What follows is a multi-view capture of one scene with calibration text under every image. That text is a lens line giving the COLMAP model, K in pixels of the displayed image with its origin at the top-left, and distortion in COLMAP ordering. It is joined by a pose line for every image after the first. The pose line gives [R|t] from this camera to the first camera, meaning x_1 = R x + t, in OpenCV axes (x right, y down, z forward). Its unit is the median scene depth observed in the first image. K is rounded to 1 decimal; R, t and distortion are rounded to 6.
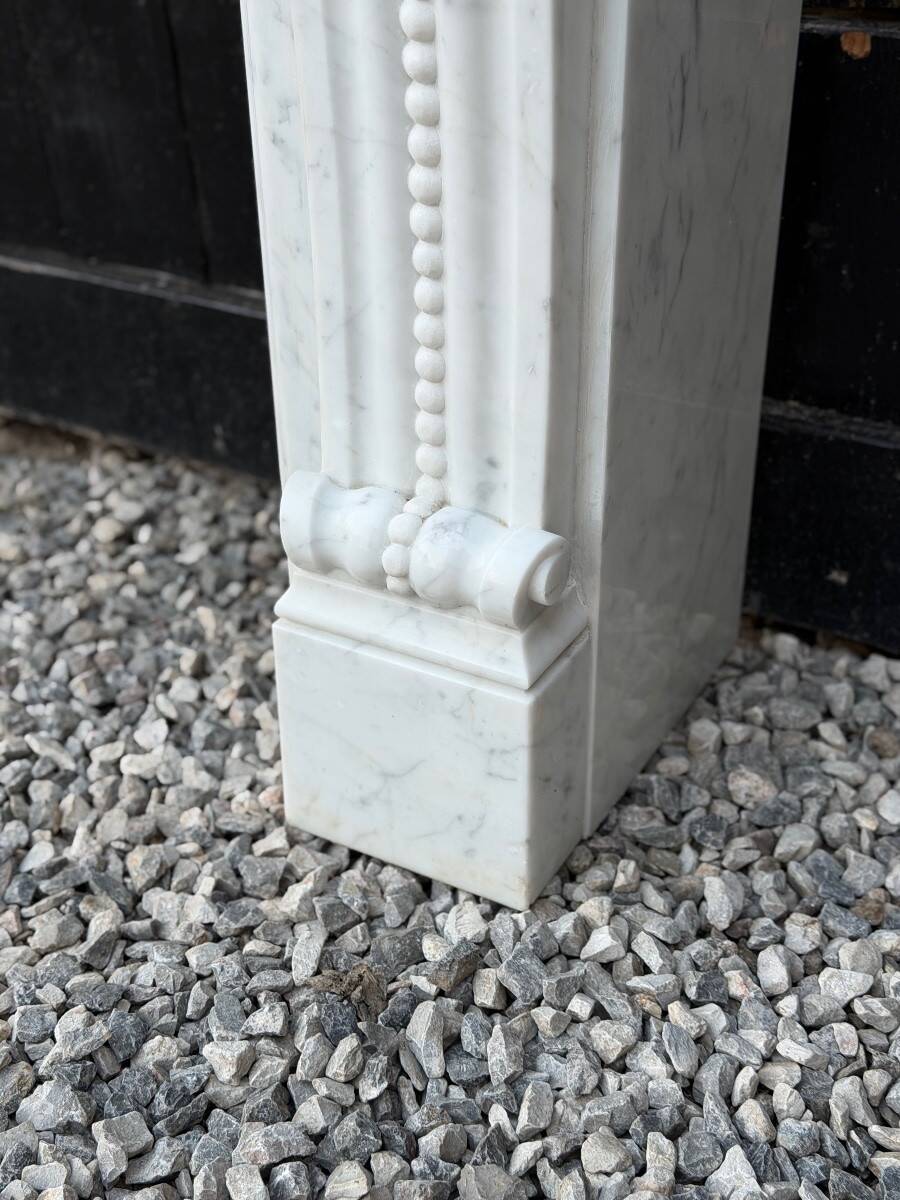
lens RADIAL K [[1679.7, 0, 440.3], [0, 1679.7, 582.2], [0, 0, 1]] dist [0.114325, 0.000000]
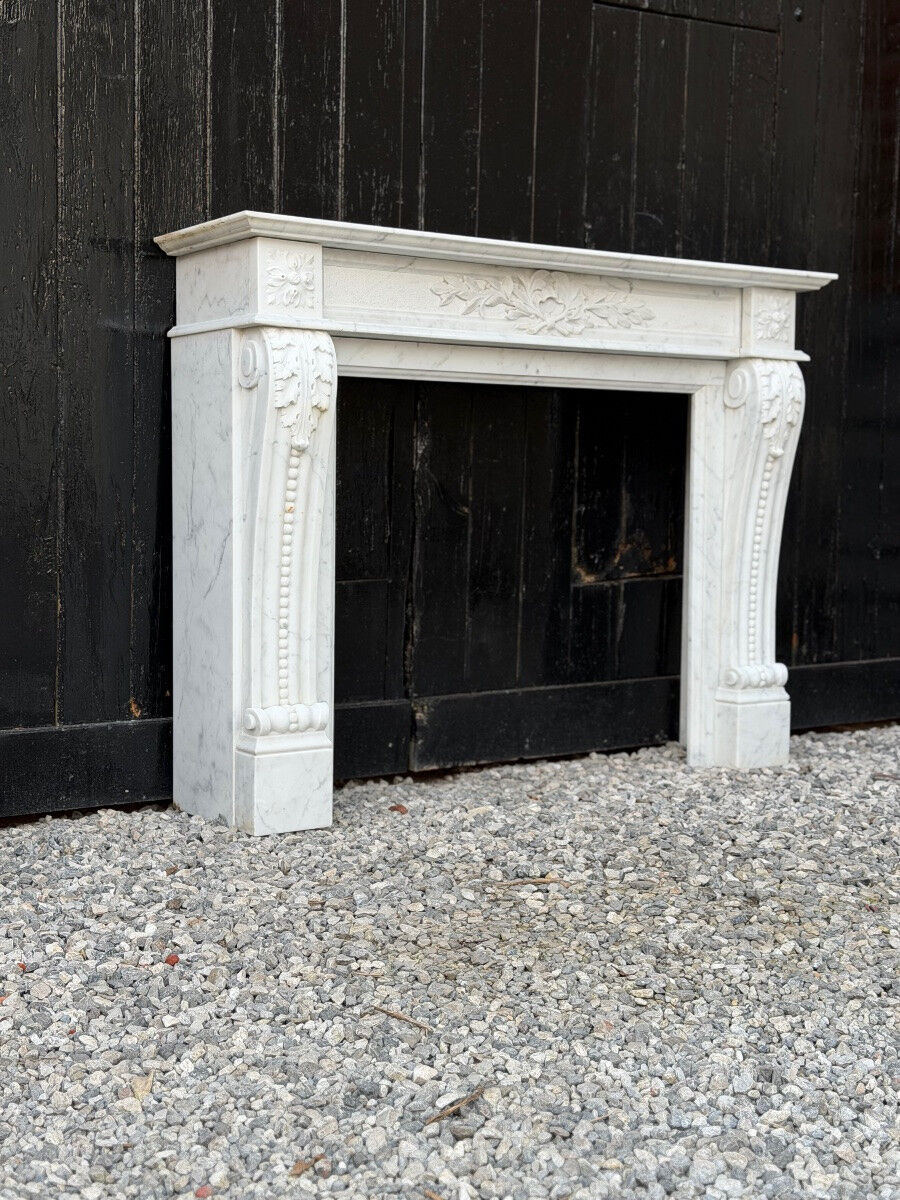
lens RADIAL K [[1679.7, 0, 444.8], [0, 1679.7, 605.7], [0, 0, 1]] dist [0.114325, 0.000000]
pose [[0.410413, -0.038701, 0.911078, -4.104394], [0.447908, 0.878828, -0.164437, 0.165306], [-0.794318, 0.475566, 0.378017, -0.057328]]
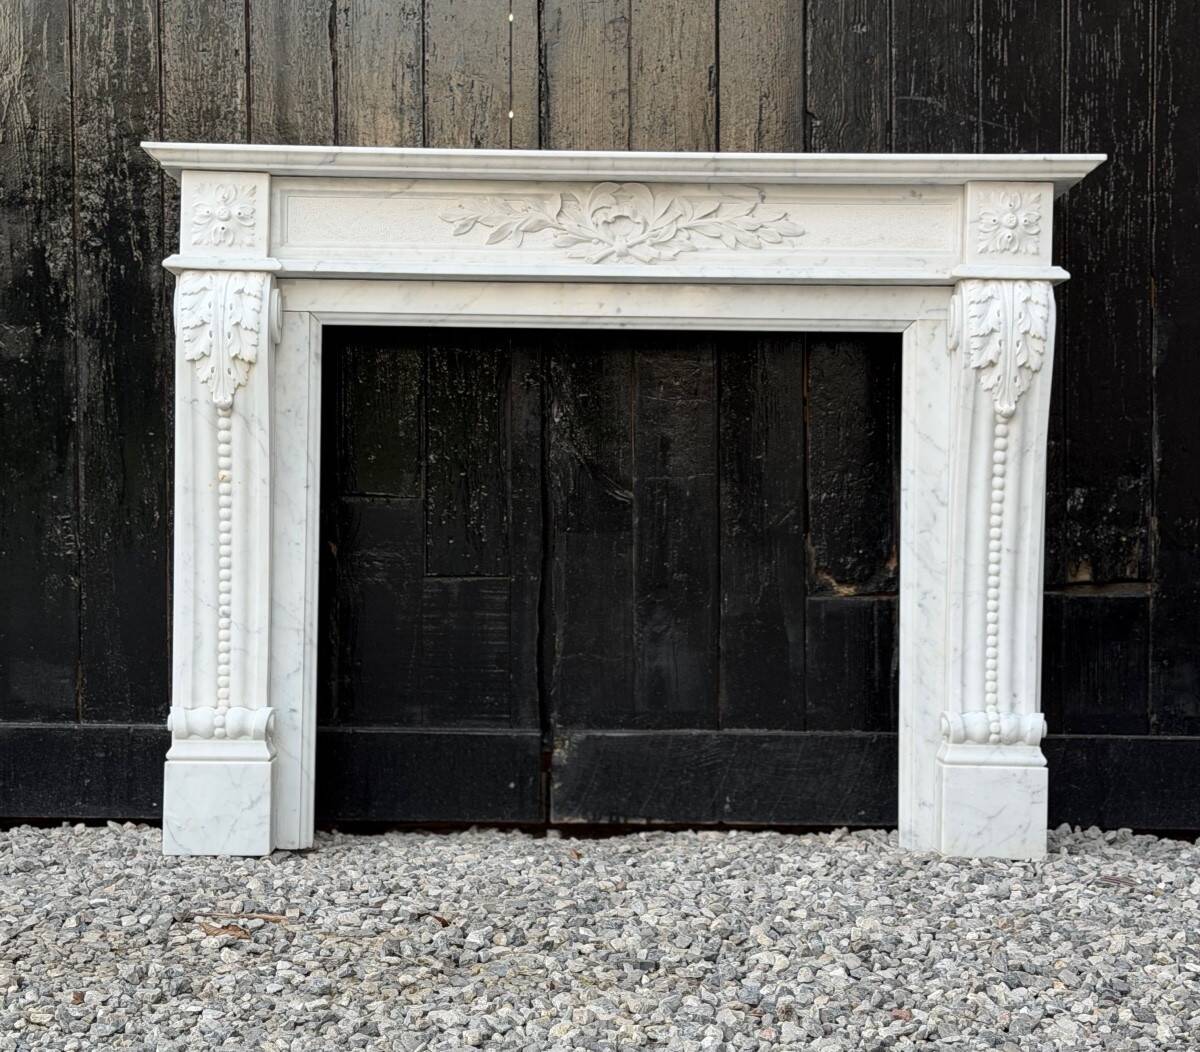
lens RADIAL K [[2286.2, 0, 611.8], [0, 2286.2, 551.2], [0, 0, 1]] dist [0.178082, 0.000000]
pose [[0.853318, 0.032049, 0.520405, -2.656868], [0.235898, 0.866378, -0.440161, 1.310298], [-0.464974, 0.498360, 0.731735, -1.772394]]
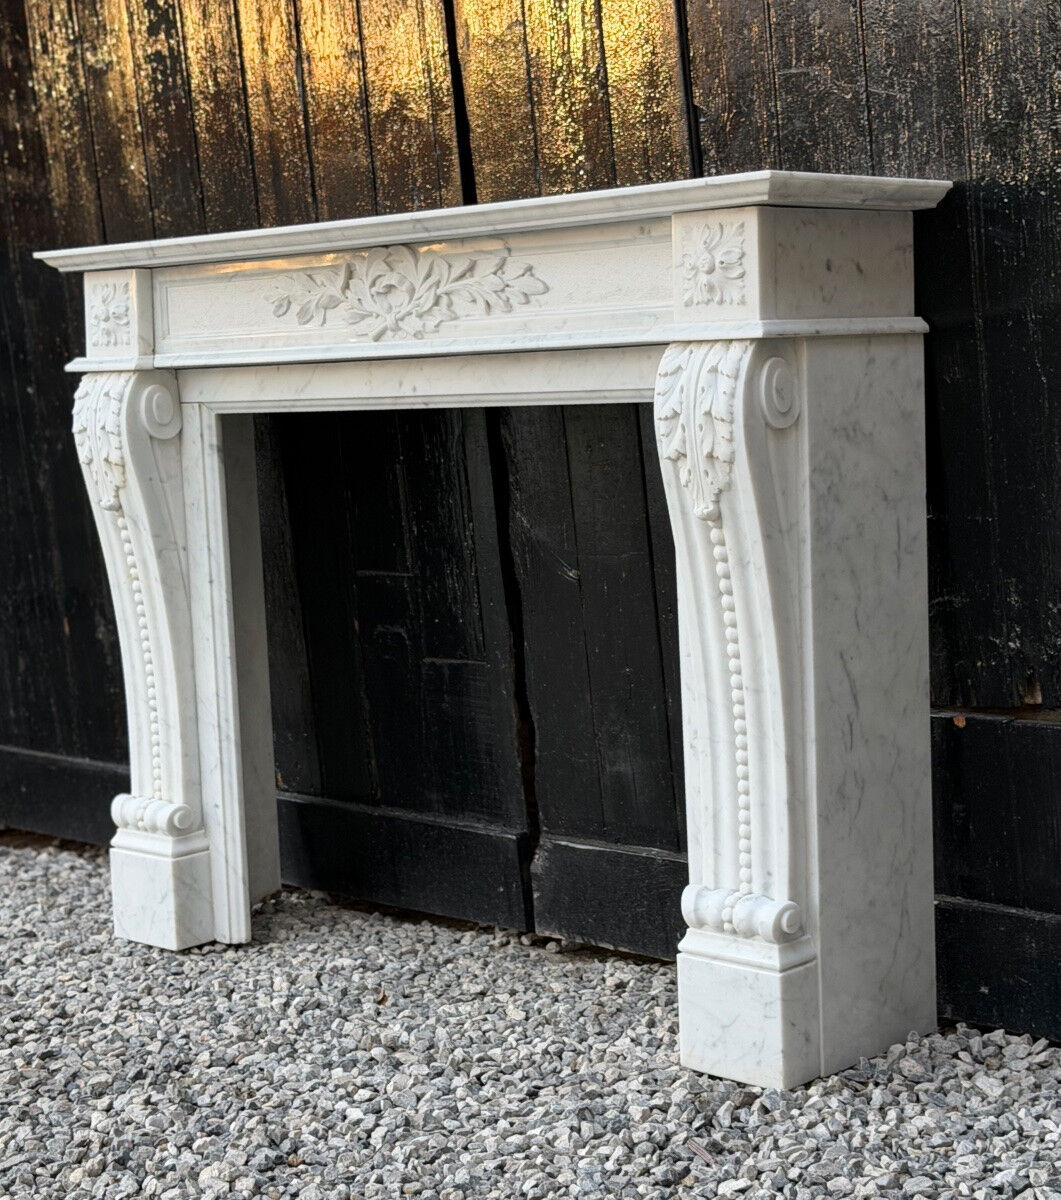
lens RADIAL K [[2286.2, 0, 579.5], [0, 2286.2, 589.1], [0, 0, 1]] dist [0.178082, 0.000000]
pose [[0.972735, 0.003372, -0.231894, 0.495481], [-0.098327, 0.911575, -0.399202, 0.840529], [0.210043, 0.411120, 0.887053, -1.995008]]
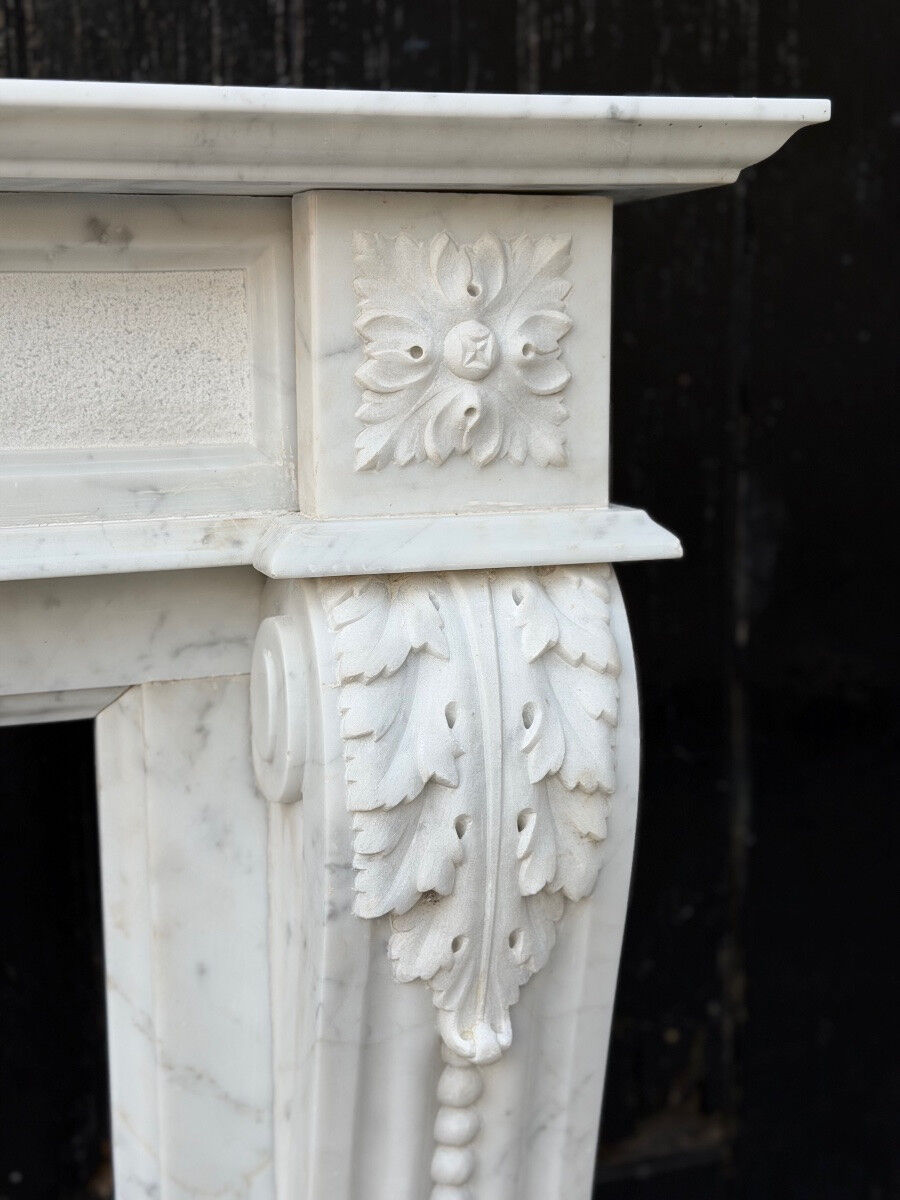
lens RADIAL K [[1679.7, 0, 446.1], [0, 1679.7, 609.9], [0, 0, 1]] dist [0.114325, 0.000000]
pose [[0.659735, -0.117672, 0.742229, -0.624631], [0.375449, 0.907181, -0.189897, -0.509847], [-0.650990, 0.403950, 0.642679, 0.083648]]
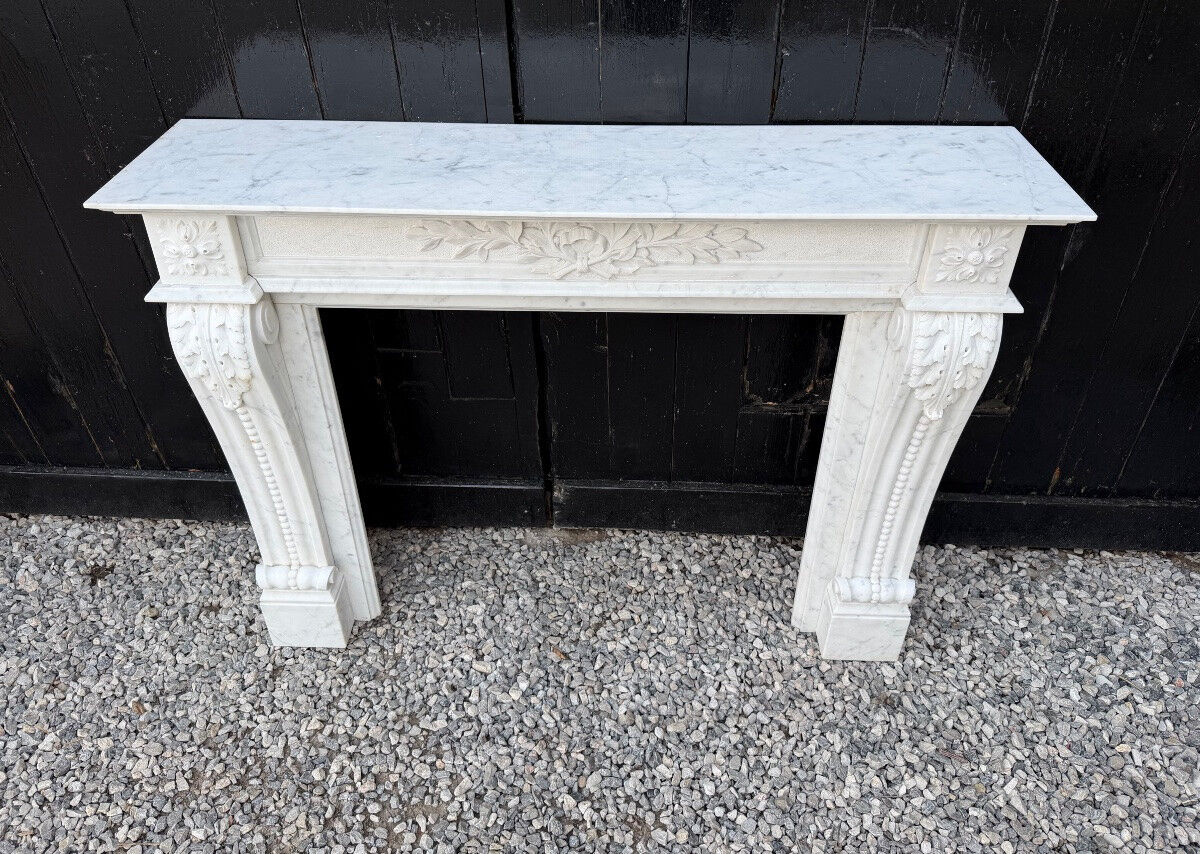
lens RADIAL K [[905.8, 0, 595.5], [0, 905.8, 377.4], [0, 0, 1]] dist [0.071019, -0.007286]
pose [[0.883171, -0.265070, 0.386971, -1.250587], [0.225053, 0.963312, 0.146224, -0.932899], [-0.411533, -0.042052, 0.910424, -0.630010]]
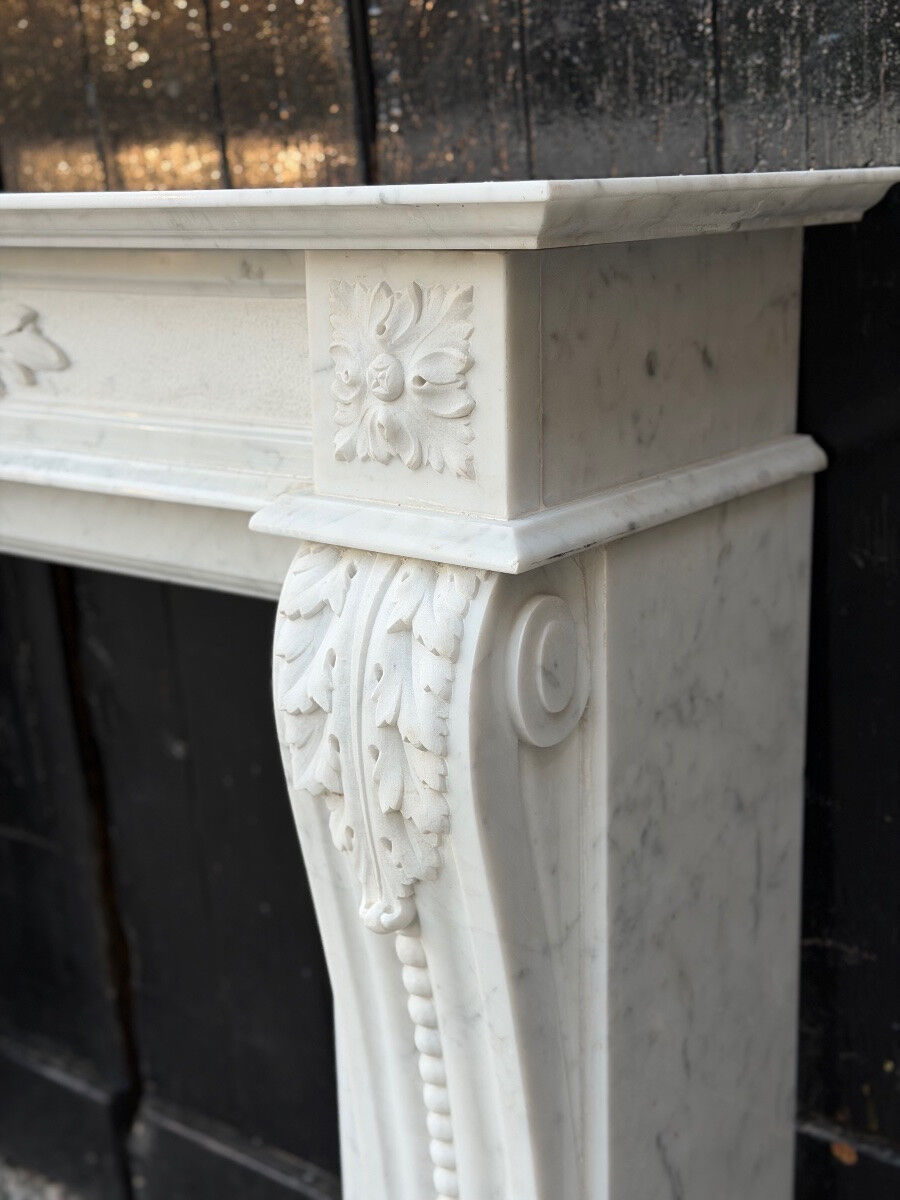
lens RADIAL K [[1679.7, 0, 434.4], [0, 1679.7, 609.3], [0, 0, 1]] dist [0.114325, 0.000000]
pose [[0.988439, 0.027745, -0.149058, 0.134381], [-0.065852, 0.964106, -0.257222, -0.388282], [0.136571, 0.264064, 0.954787, -0.349192]]
